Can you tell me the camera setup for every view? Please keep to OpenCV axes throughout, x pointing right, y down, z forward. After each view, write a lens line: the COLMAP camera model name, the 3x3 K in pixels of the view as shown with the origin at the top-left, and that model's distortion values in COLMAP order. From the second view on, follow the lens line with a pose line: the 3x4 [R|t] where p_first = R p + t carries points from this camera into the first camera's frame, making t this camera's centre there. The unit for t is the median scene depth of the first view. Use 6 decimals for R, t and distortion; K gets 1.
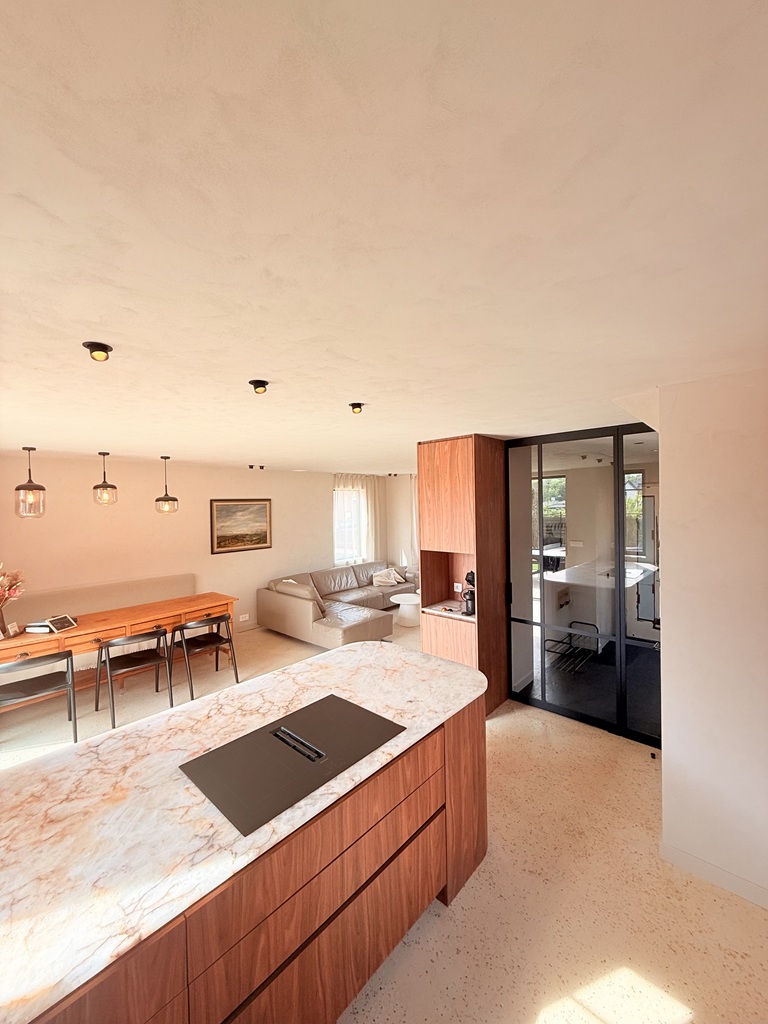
lens RADIAL K [[406.8, 0, 384.7], [0, 406.8, 508.7], [0, 0, 1]] dist [-0.001506, -0.000079]
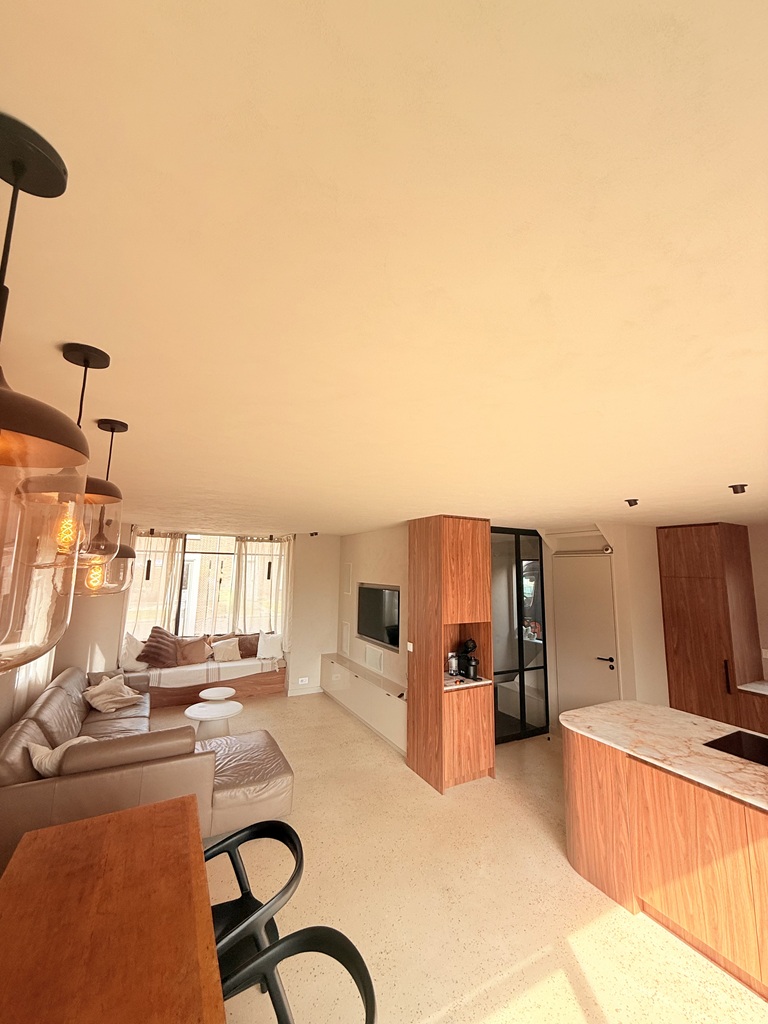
lens RADIAL K [[406.8, 0, 384.7], [0, 406.8, 508.7], [0, 0, 1]] dist [-0.001506, -0.000079]
pose [[0.331068, 0.158269, 0.930239, -1.428552], [-0.010365, 0.986384, -0.164132, -0.016456], [-0.943550, 0.044697, 0.328200, 1.262830]]
